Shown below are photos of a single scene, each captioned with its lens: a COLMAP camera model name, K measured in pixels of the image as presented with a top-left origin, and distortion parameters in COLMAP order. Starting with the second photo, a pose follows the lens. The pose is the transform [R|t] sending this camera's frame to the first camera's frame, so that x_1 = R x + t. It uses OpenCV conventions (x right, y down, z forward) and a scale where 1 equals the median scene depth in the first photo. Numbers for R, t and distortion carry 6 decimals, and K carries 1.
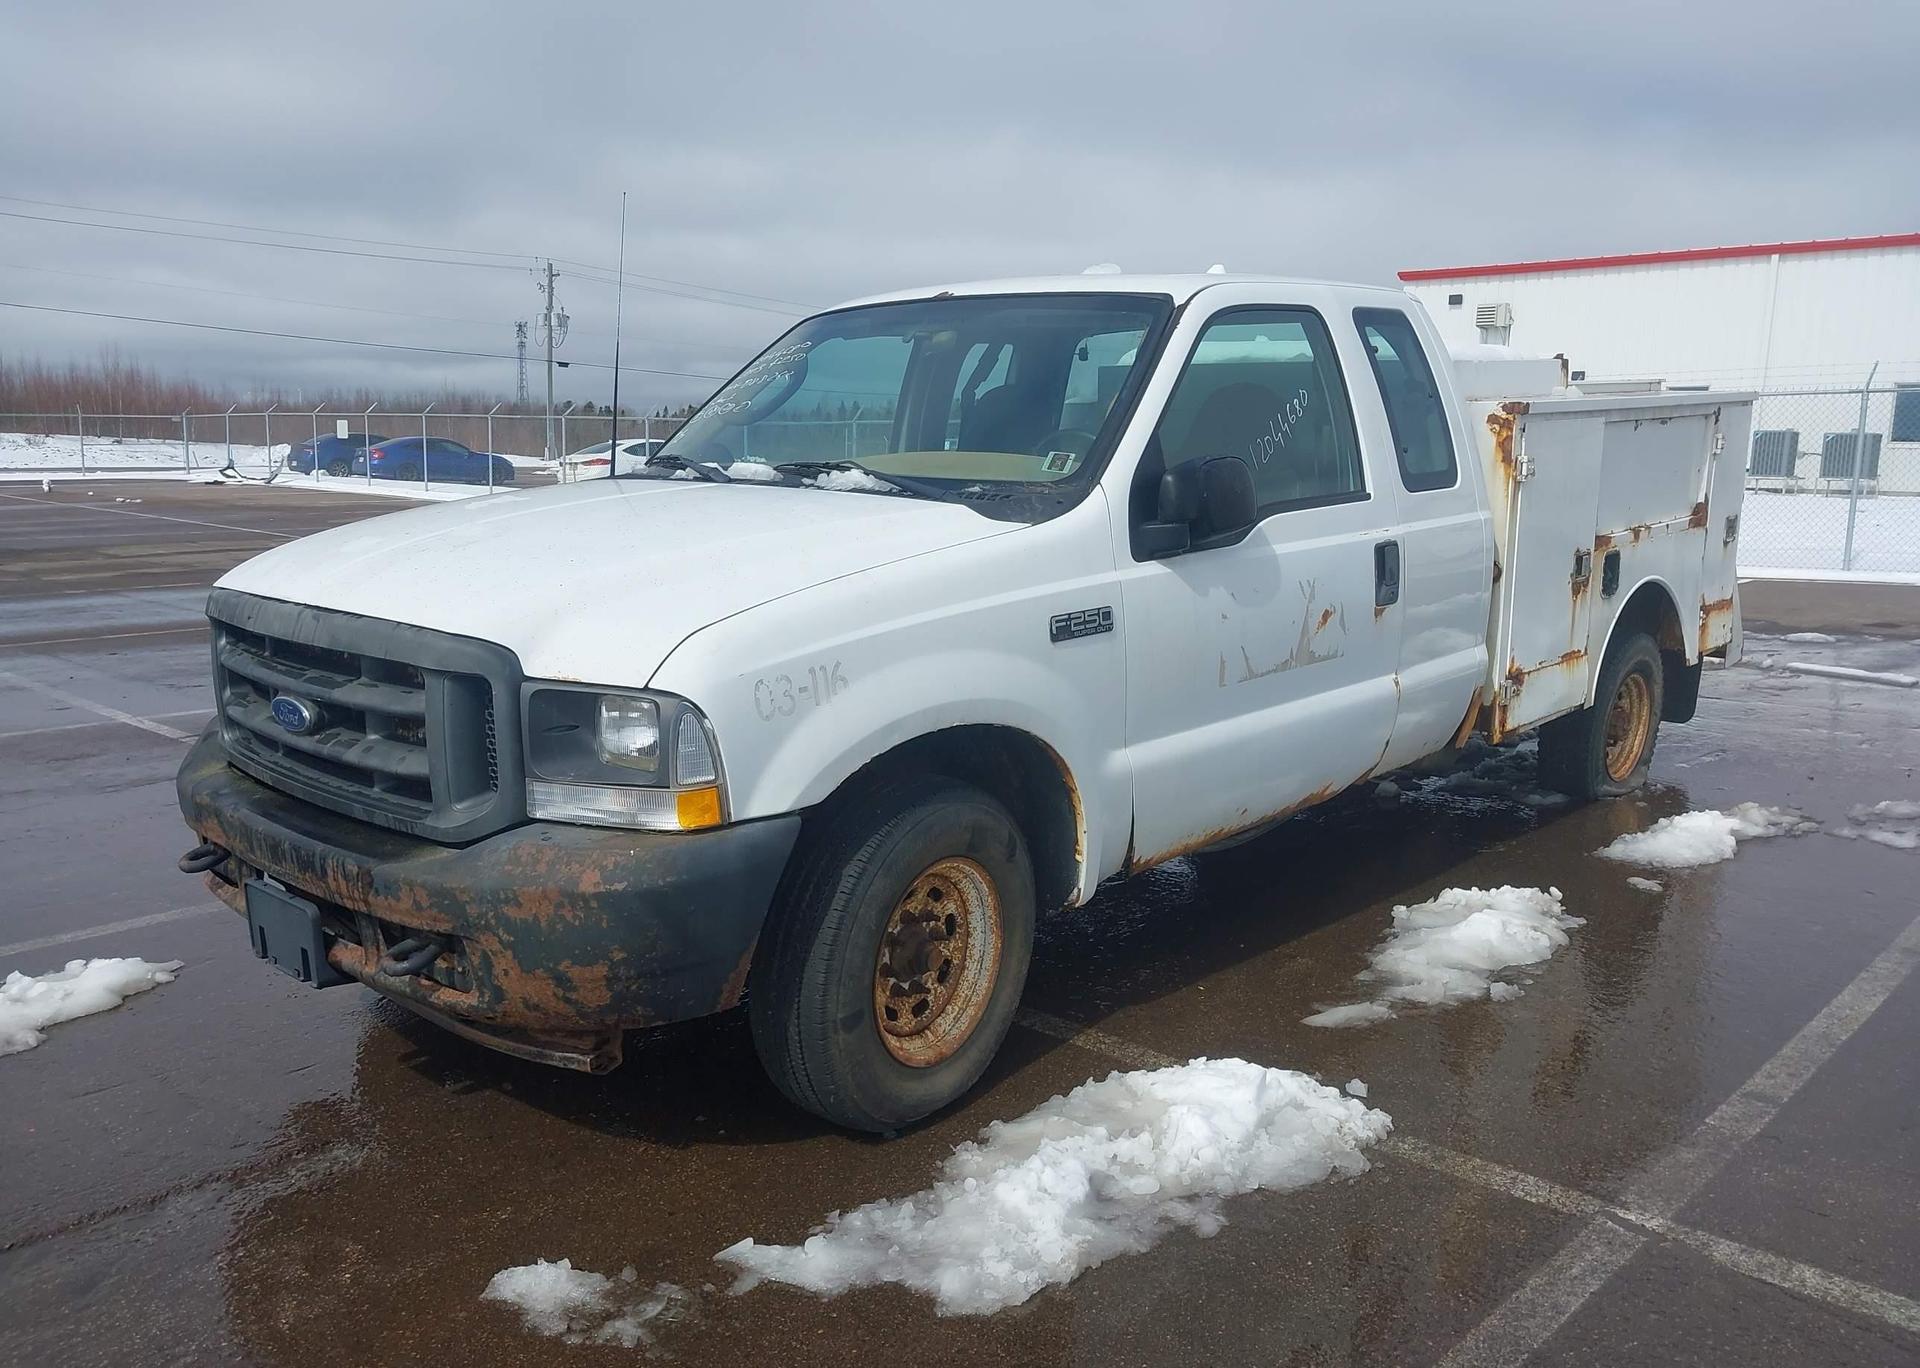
lens RADIAL K [[1465.1, 0, 971.1], [0, 1465.1, 715.7], [0, 0, 1]] dist [0.129198, -0.228039]
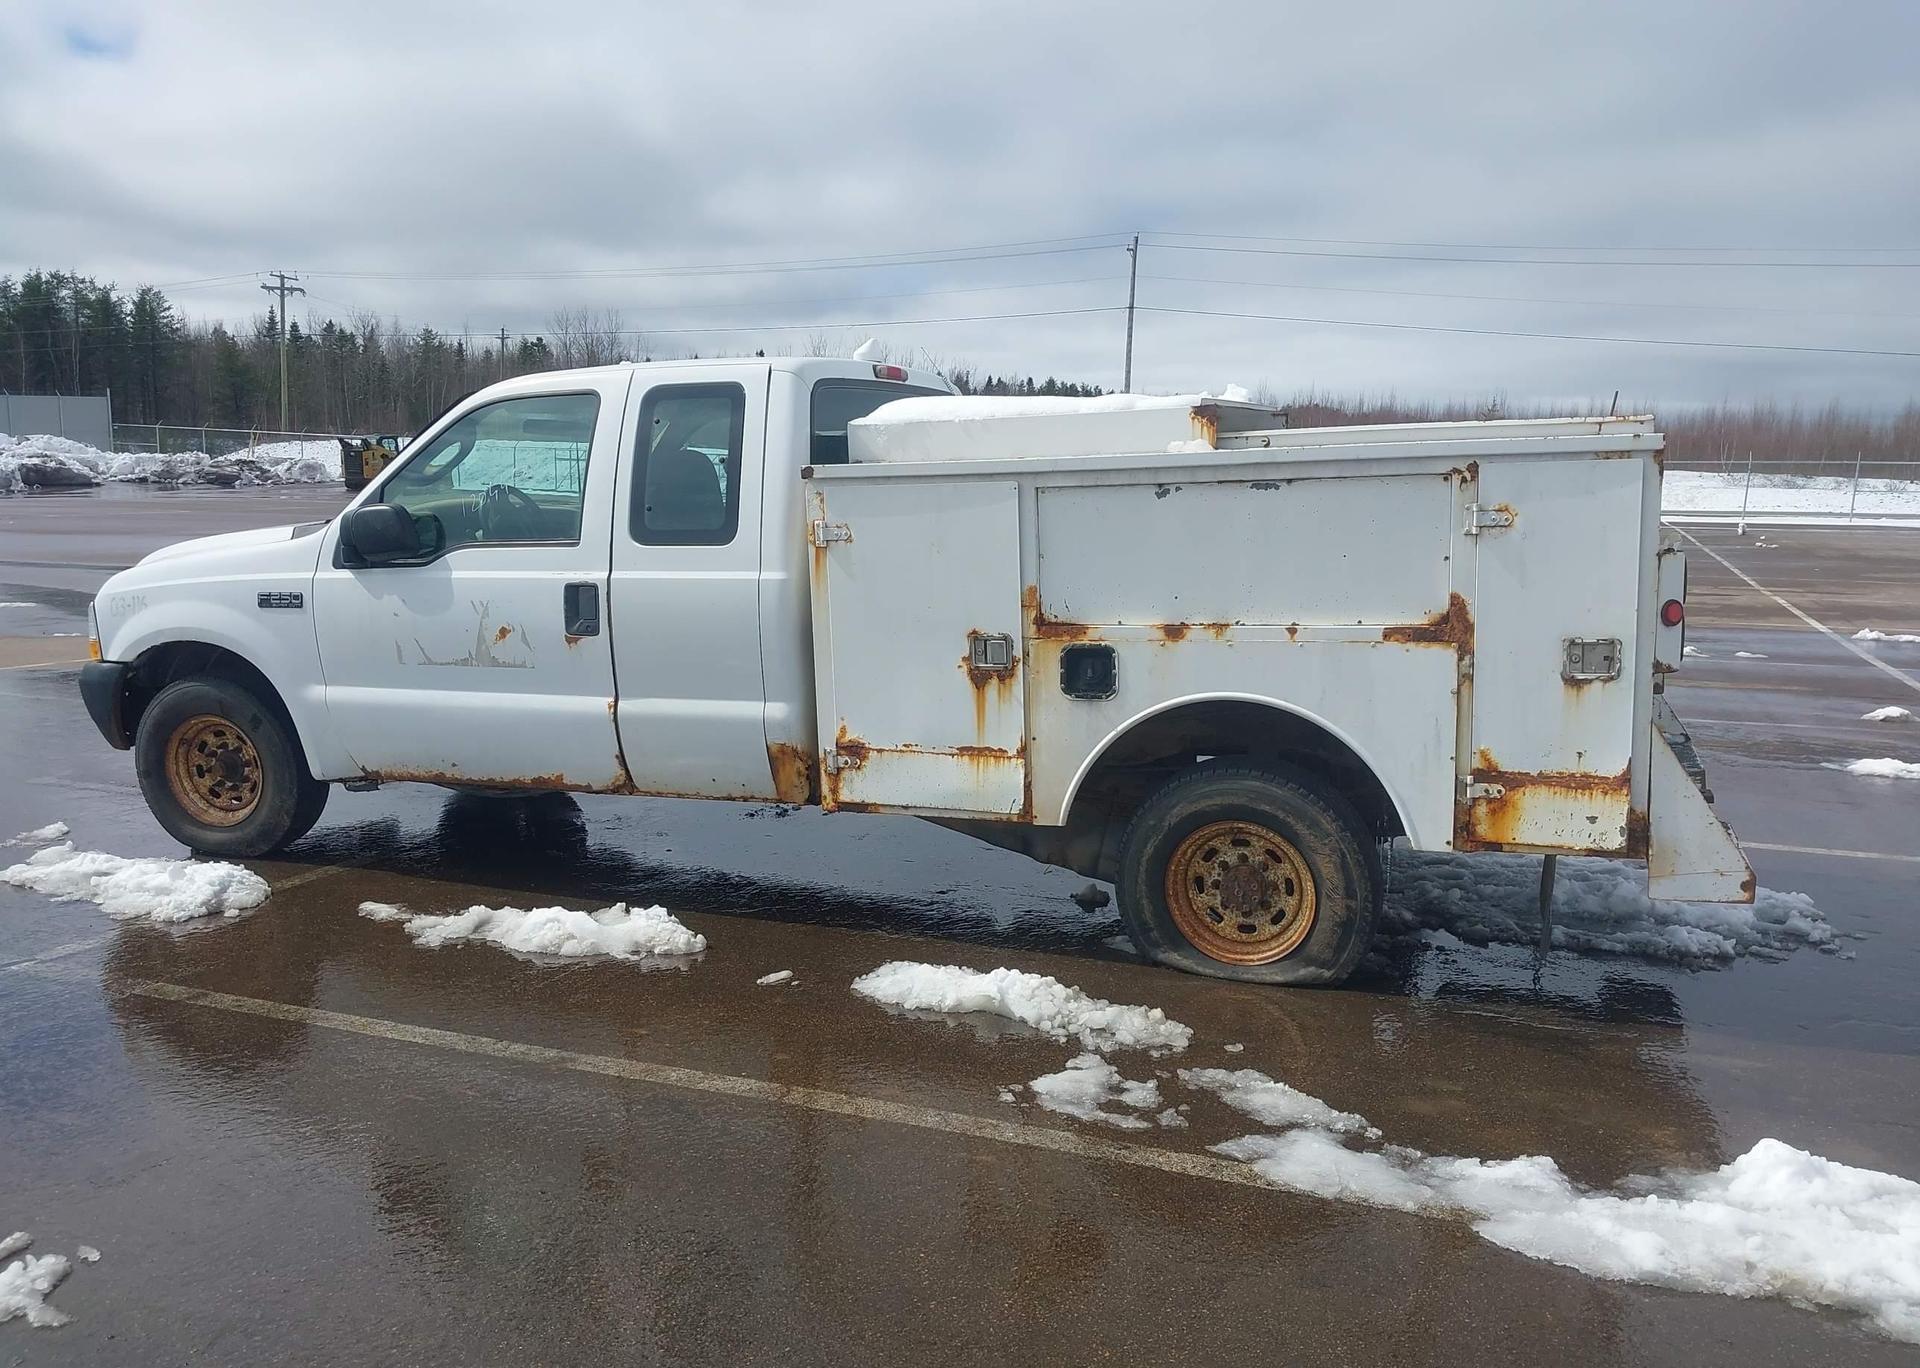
lens RADIAL K [[1451.5, 0, 971.3], [0, 1451.5, 718.6], [0, 0, 1]] dist [0.248514, -0.560996]
pose [[0.375217, 0.153043, -0.914216, 1.843299], [-0.177278, 0.979918, 0.091283, -0.213630], [0.909827, 0.127820, 0.394813, 1.015289]]
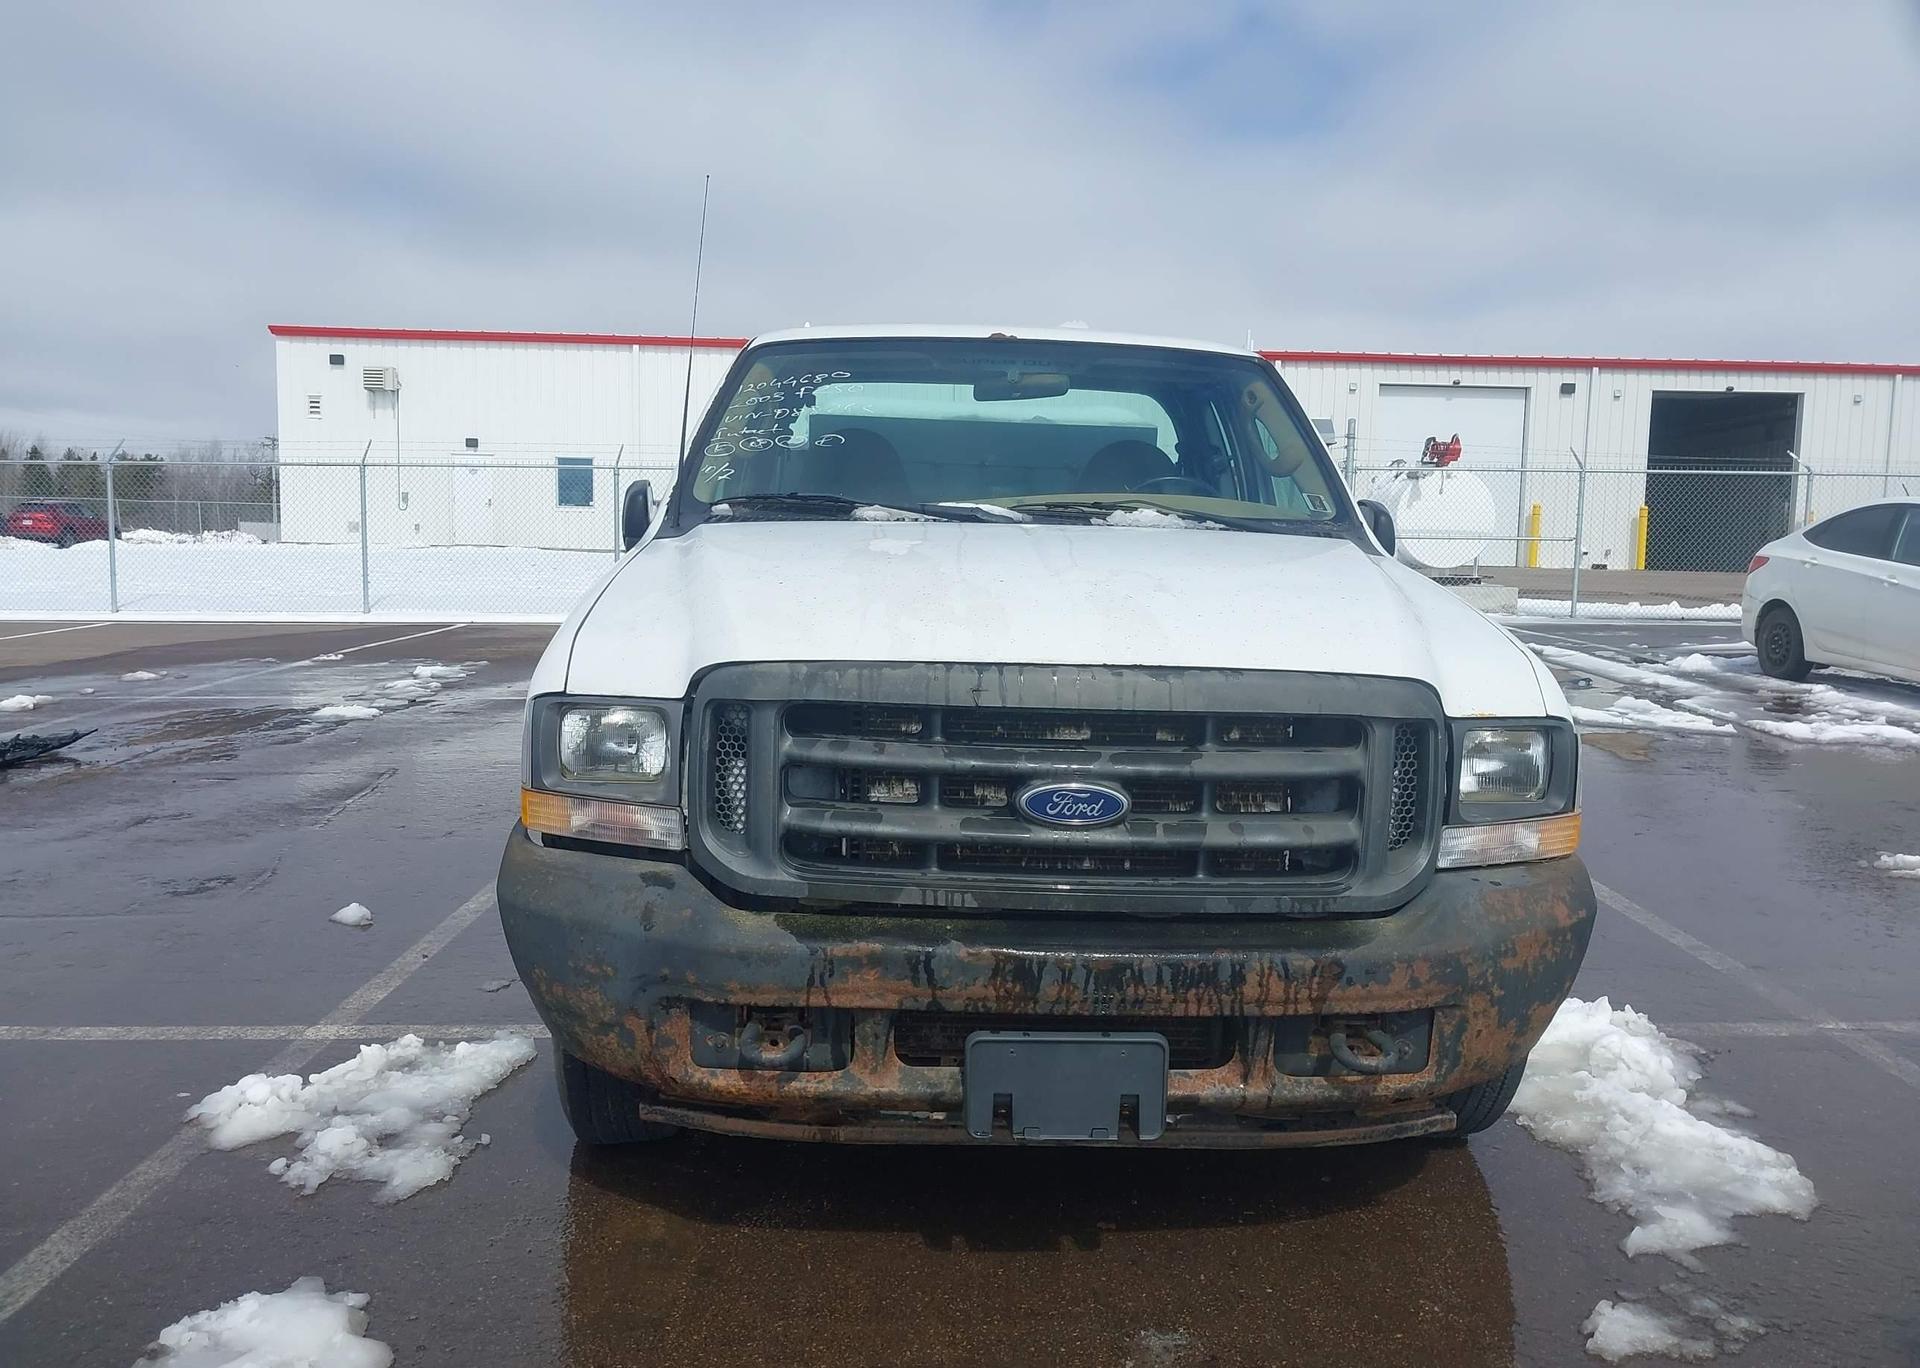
lens RADIAL K [[1465.1, 0, 971.1], [0, 1465.1, 715.7], [0, 0, 1]] dist [0.129198, -0.228039]
pose [[0.710317, -0.086885, 0.698498, -0.915399], [0.117408, 0.993075, 0.004133, -0.051925], [-0.694021, 0.079073, 0.715600, 0.418867]]
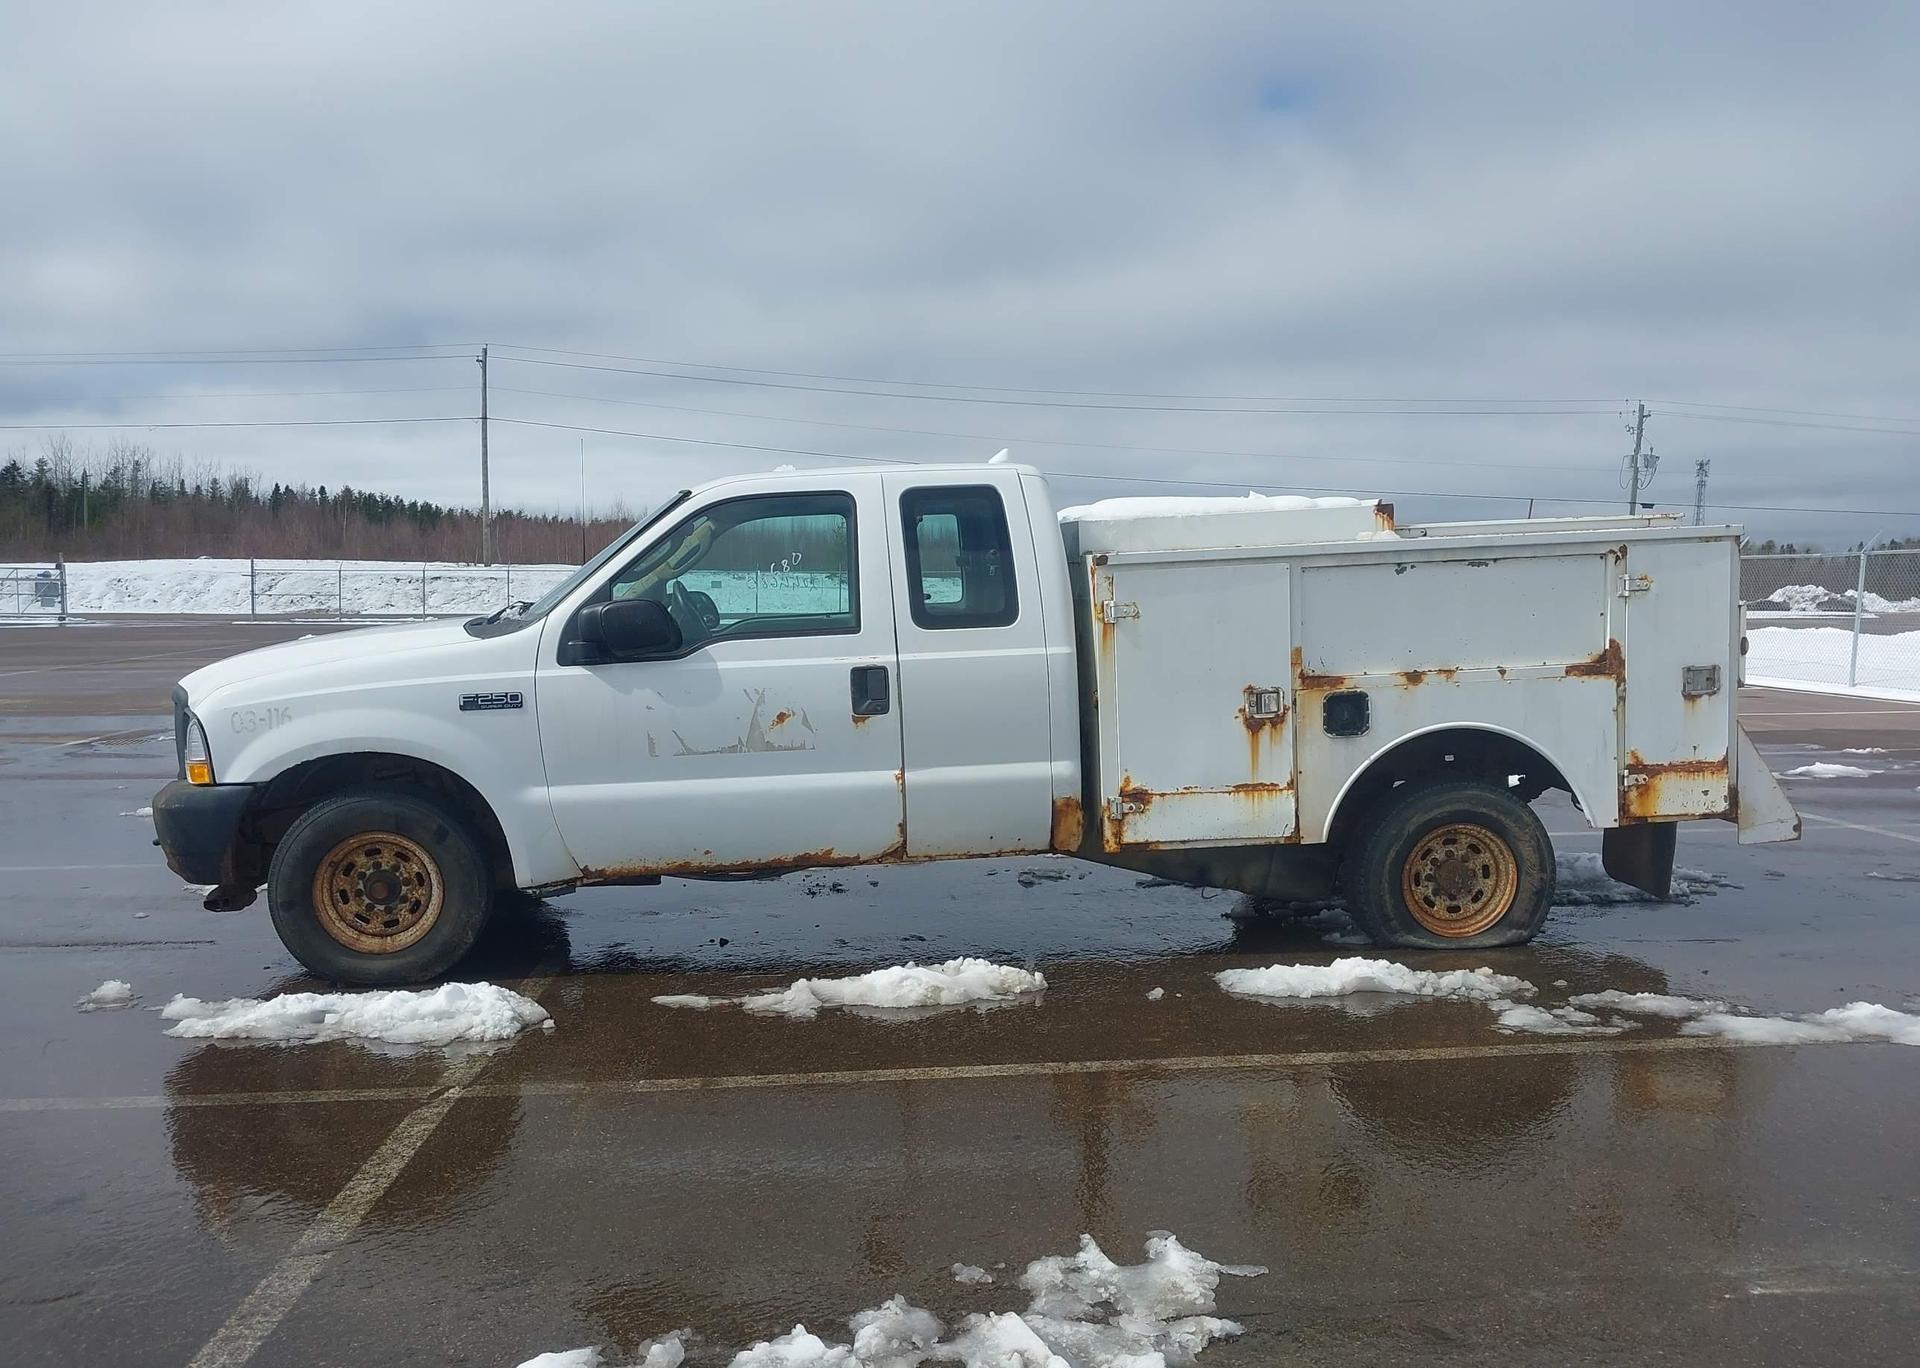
lens RADIAL K [[1465.1, 0, 971.1], [0, 1465.1, 715.7], [0, 0, 1]] dist [0.129198, -0.228039]
pose [[0.743033, 0.050572, -0.667341, 1.472026], [-0.113909, 0.992148, -0.051643, -0.022156], [0.659490, 0.114388, 0.742959, 0.138374]]
